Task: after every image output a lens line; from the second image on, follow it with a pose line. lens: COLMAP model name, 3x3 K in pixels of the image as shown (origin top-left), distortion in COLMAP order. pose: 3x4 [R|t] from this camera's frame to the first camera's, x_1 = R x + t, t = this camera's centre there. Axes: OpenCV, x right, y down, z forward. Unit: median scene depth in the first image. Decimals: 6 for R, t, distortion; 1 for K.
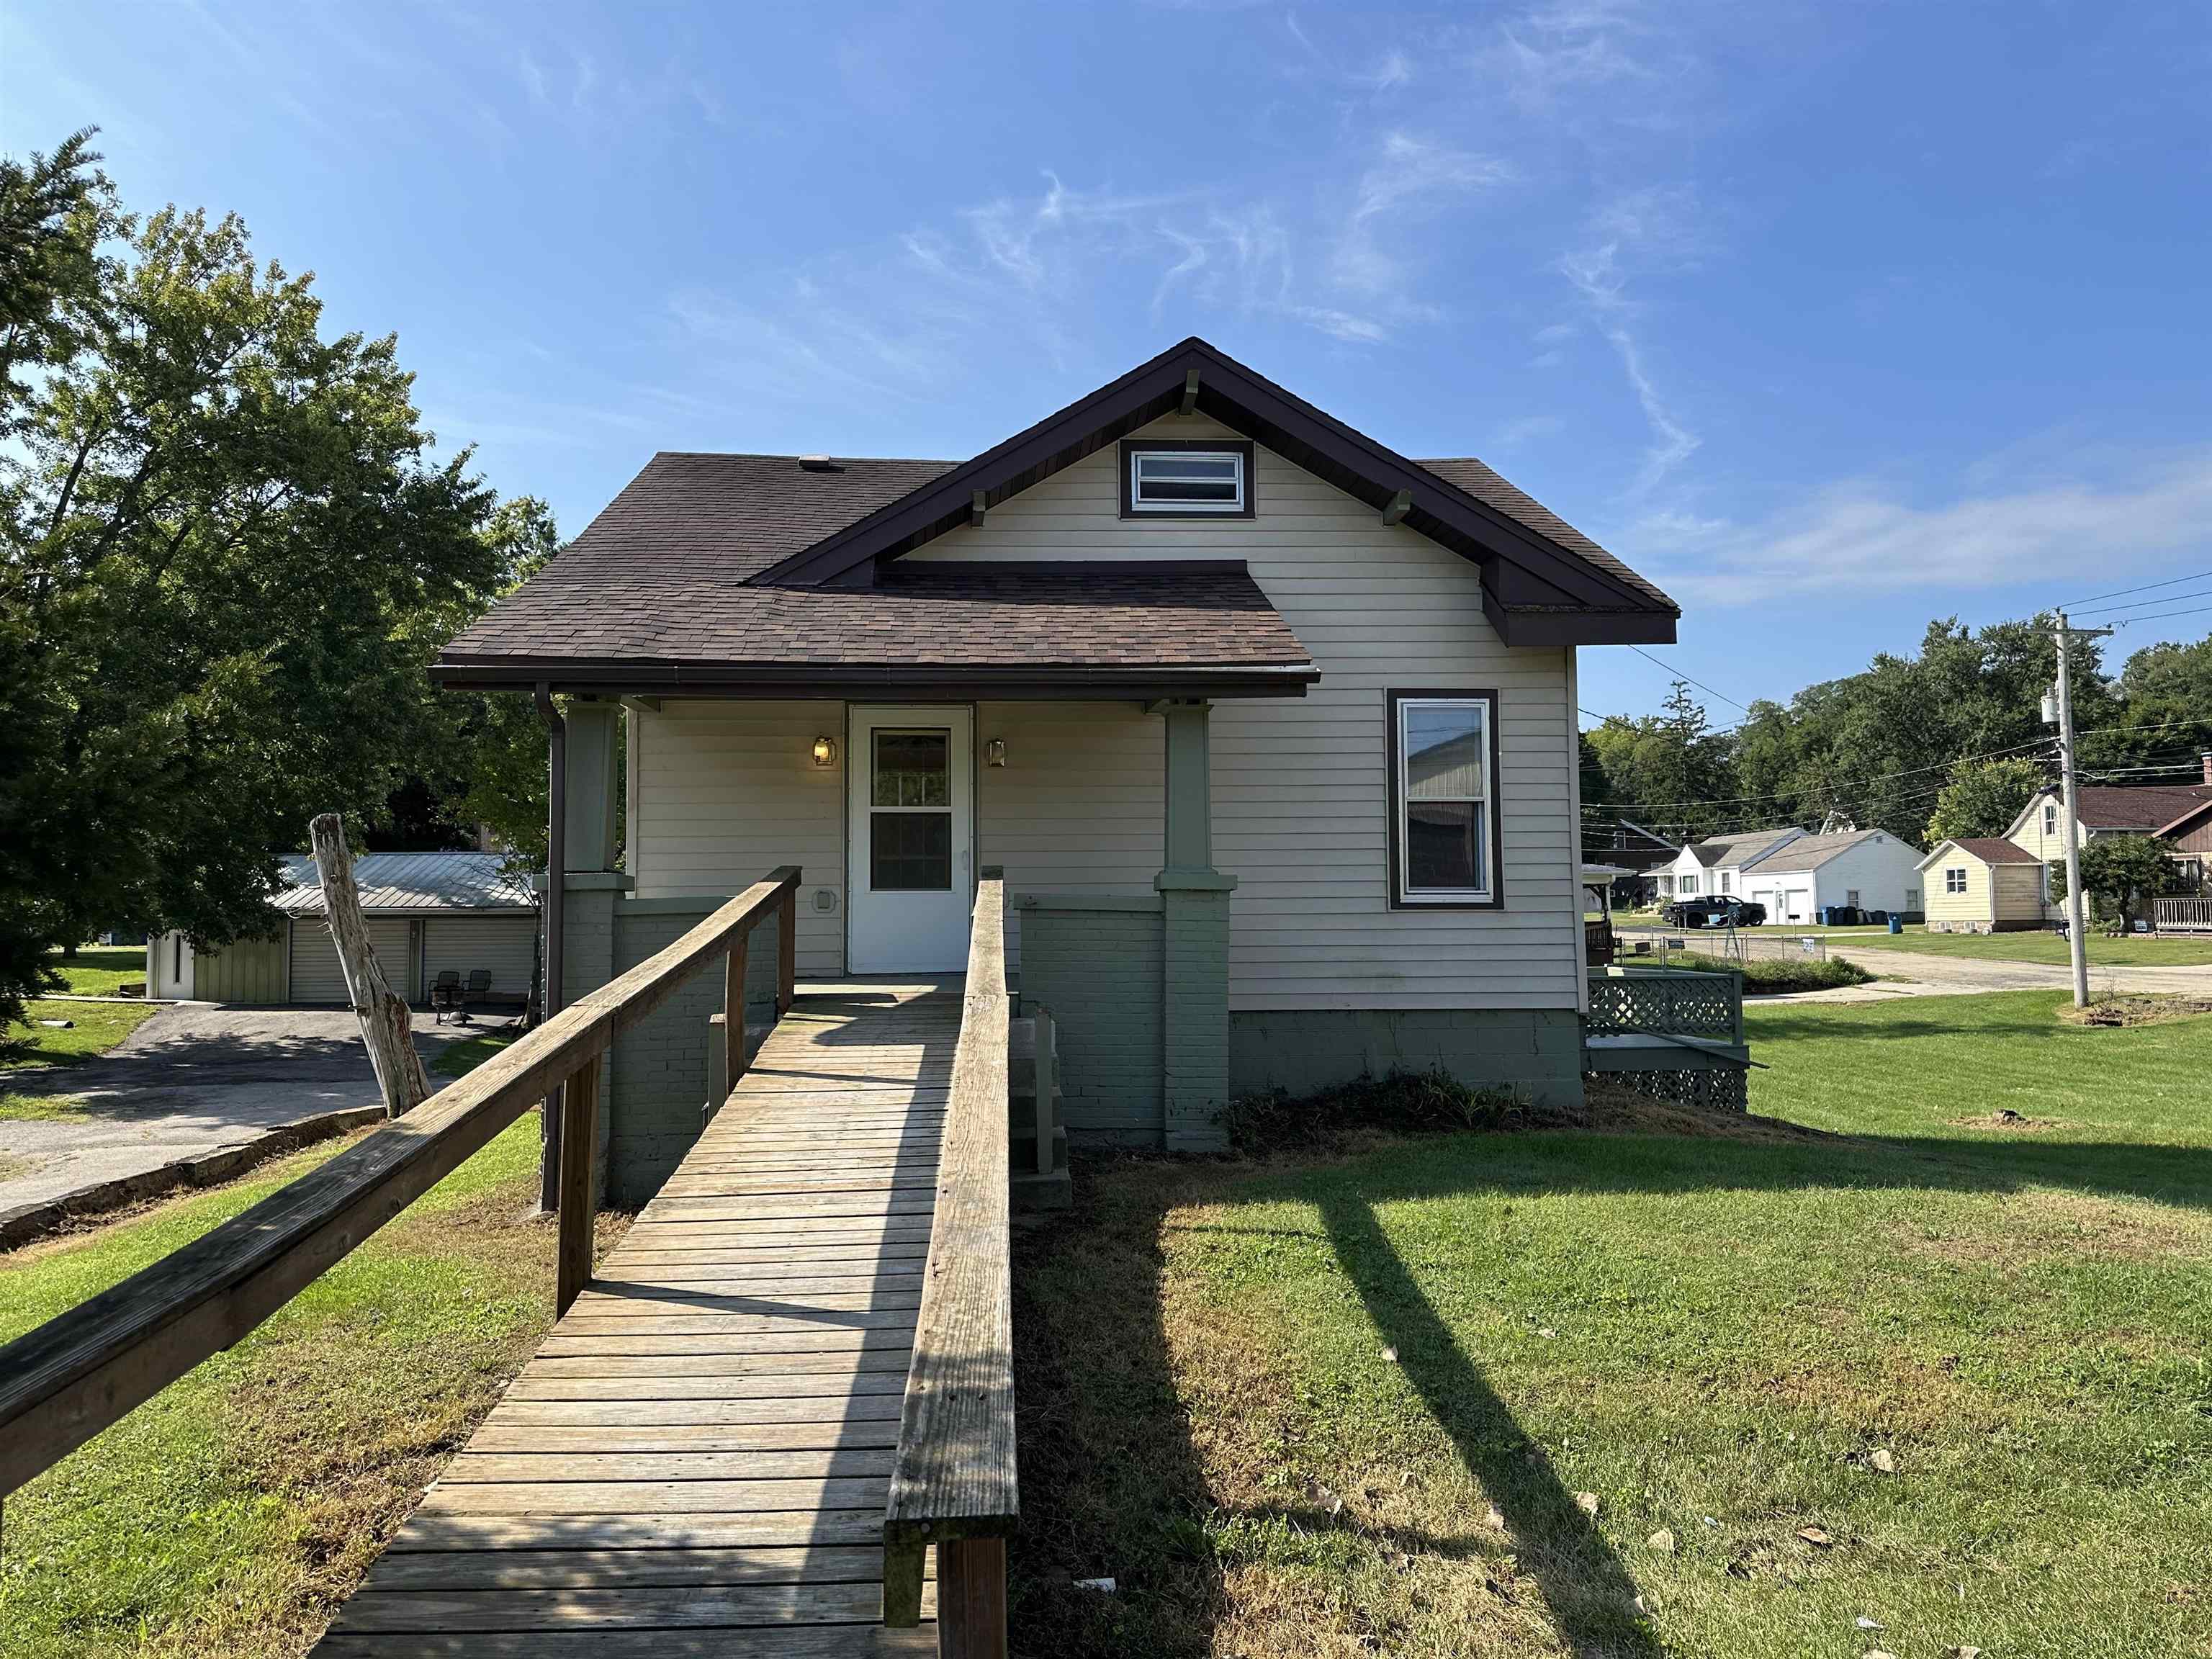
lens RADIAL K [[1557.4, 0, 1120.0], [0, 1557.4, 830.1], [0, 0, 1]] dist [0.054688, -0.051945]
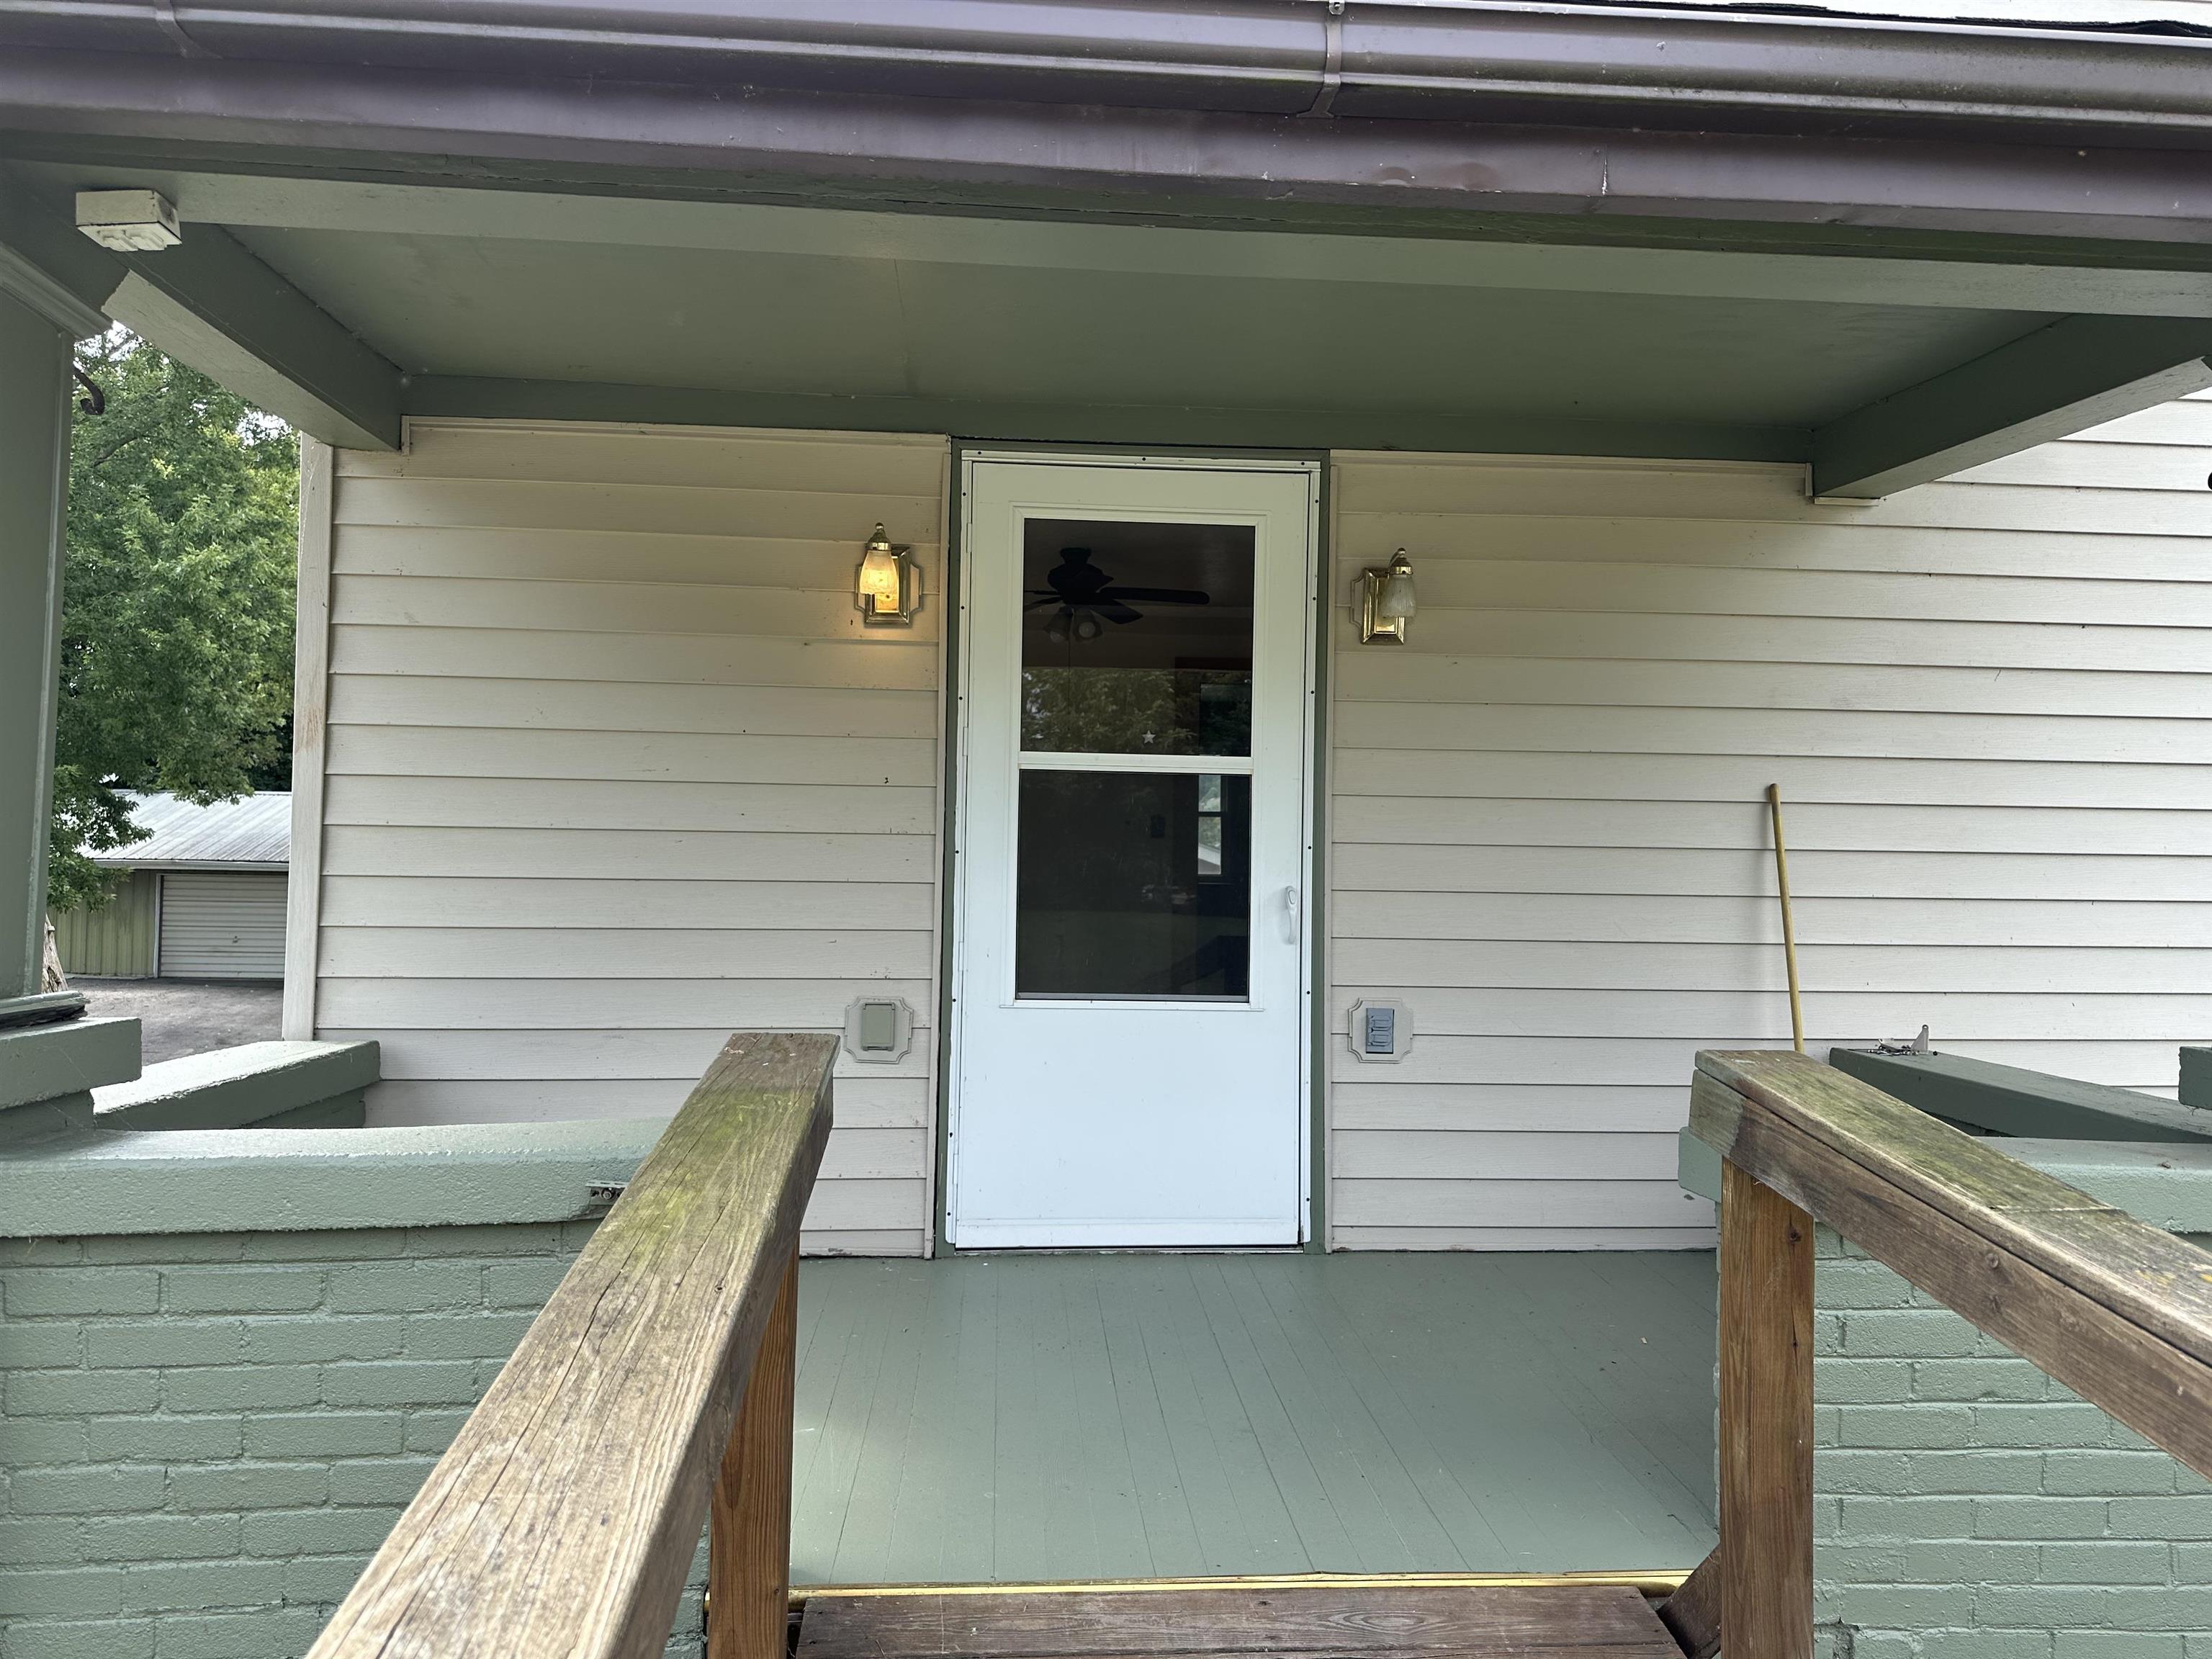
lens RADIAL K [[1557.4, 0, 1091.2], [0, 1557.4, 822.3], [0, 0, 1]] dist [0.054688, -0.051945]
pose [[0.999520, 0.025348, -0.017820, -0.136755], [-0.024822, 0.999268, 0.029103, -0.010098], [0.018545, -0.028646, 0.999418, 0.656030]]
